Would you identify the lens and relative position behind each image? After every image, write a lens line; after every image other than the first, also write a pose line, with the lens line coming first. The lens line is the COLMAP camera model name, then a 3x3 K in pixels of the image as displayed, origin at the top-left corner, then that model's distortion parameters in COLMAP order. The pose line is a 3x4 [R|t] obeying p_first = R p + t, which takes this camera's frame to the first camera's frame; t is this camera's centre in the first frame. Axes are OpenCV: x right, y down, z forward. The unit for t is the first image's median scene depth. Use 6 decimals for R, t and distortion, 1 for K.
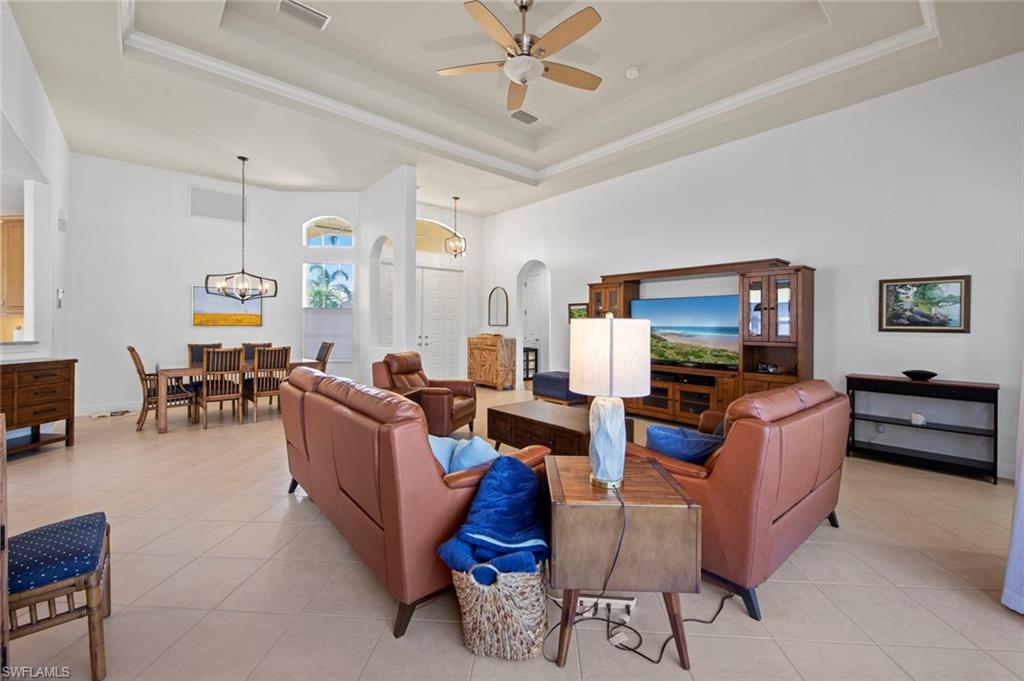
lens RADIAL K [[409.3, 0, 512.8], [0, 409.3, 325.0], [0, 0, 1]] dist [0.001169, -0.001441]
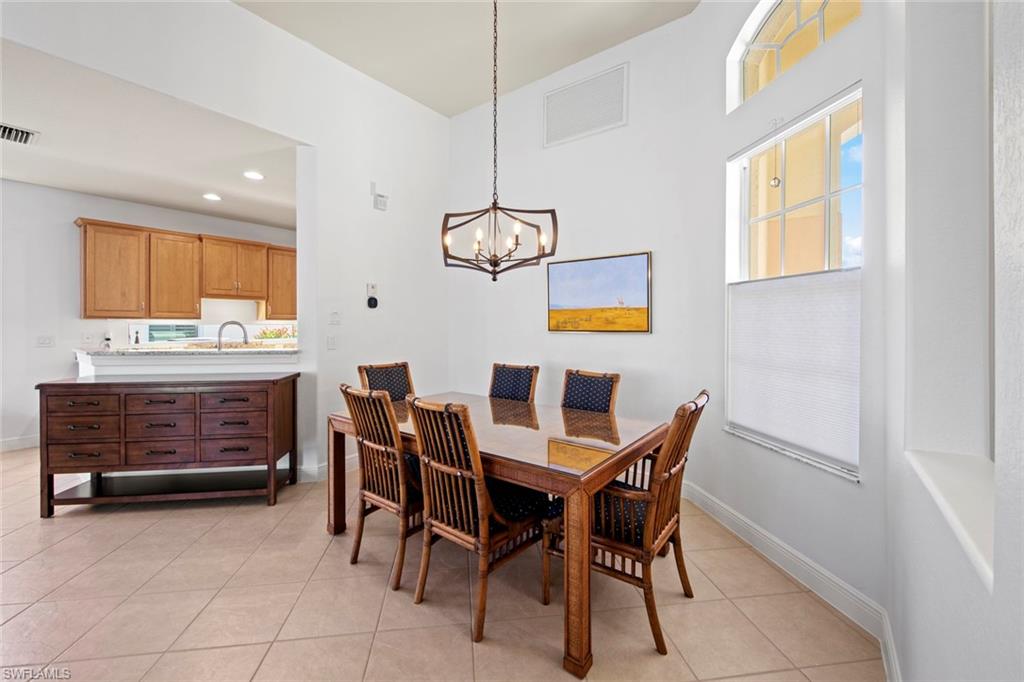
lens RADIAL K [[409.3, 0, 513.4], [0, 409.3, 326.0], [0, 0, 1]] dist [0.001169, -0.001441]
pose [[0.191880, -0.005018, -0.981406, -0.170610], [-0.000910, 0.999986, -0.005291, -0.001910], [0.981418, 0.001908, 0.191872, 0.676055]]
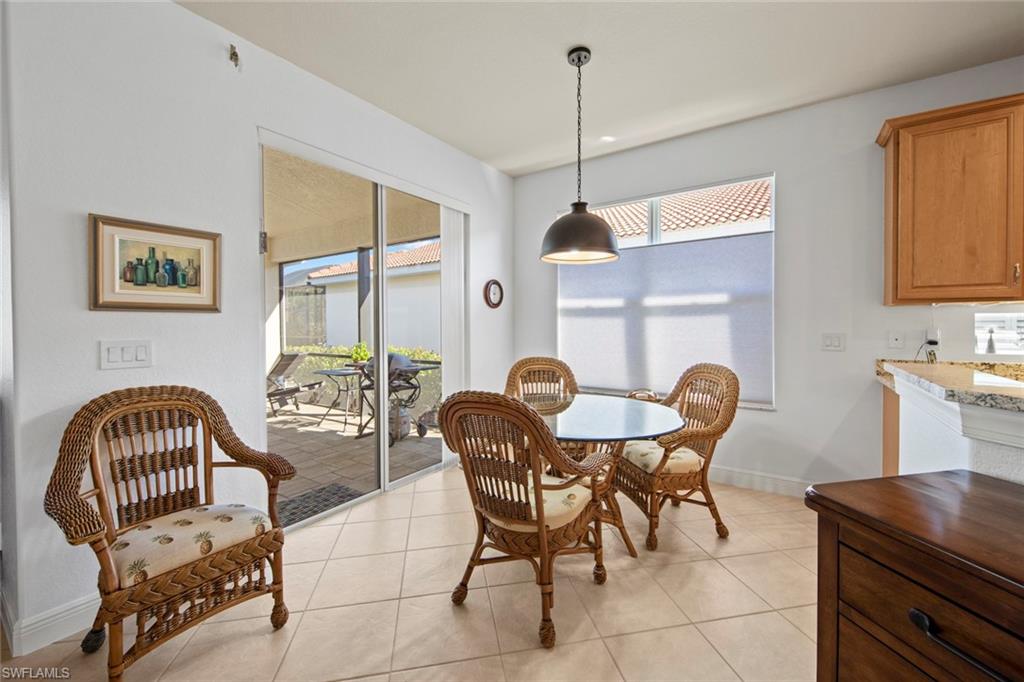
lens RADIAL K [[409.3, 0, 511.6], [0, 409.3, 332.2], [0, 0, 1]] dist [0.001169, -0.001441]
pose [[-0.969900, 0.000092, -0.243505, -0.481135], [-0.004084, 0.999853, 0.016643, 0.002858], [0.243471, 0.017136, -0.969757, 0.434585]]
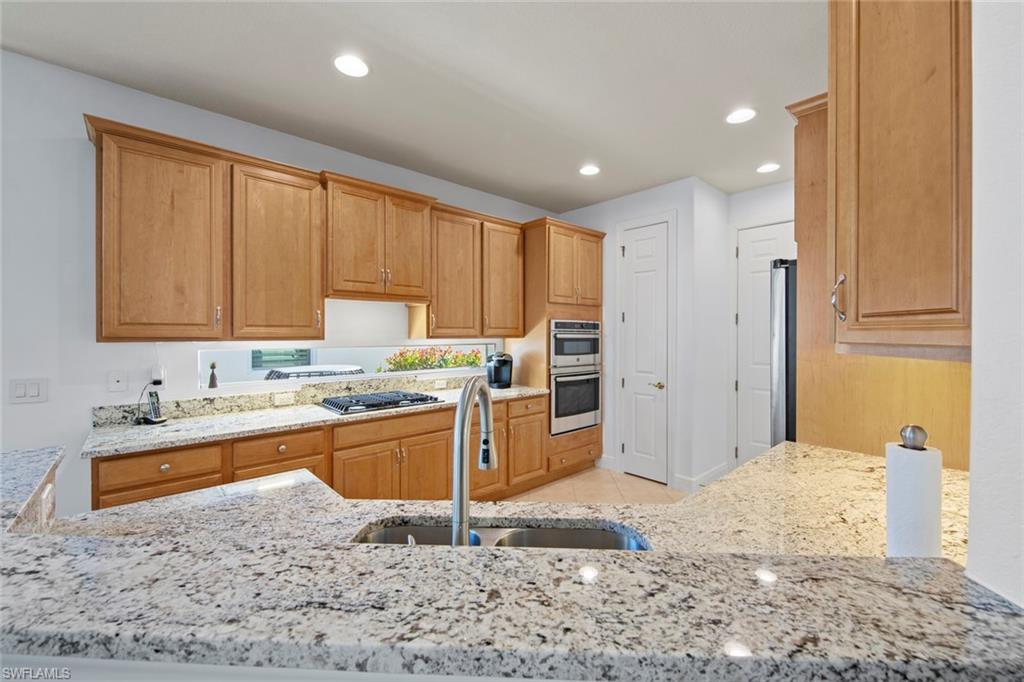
lens RADIAL K [[409.3, 0, 520.6], [0, 409.3, 337.6], [0, 0, 1]] dist [0.001169, -0.001441]
pose [[0.036521, -0.000574, -0.999333, -0.573570], [-0.001266, 0.999999, -0.000620, -0.017687], [0.999332, 0.001288, 0.036521, 0.456616]]
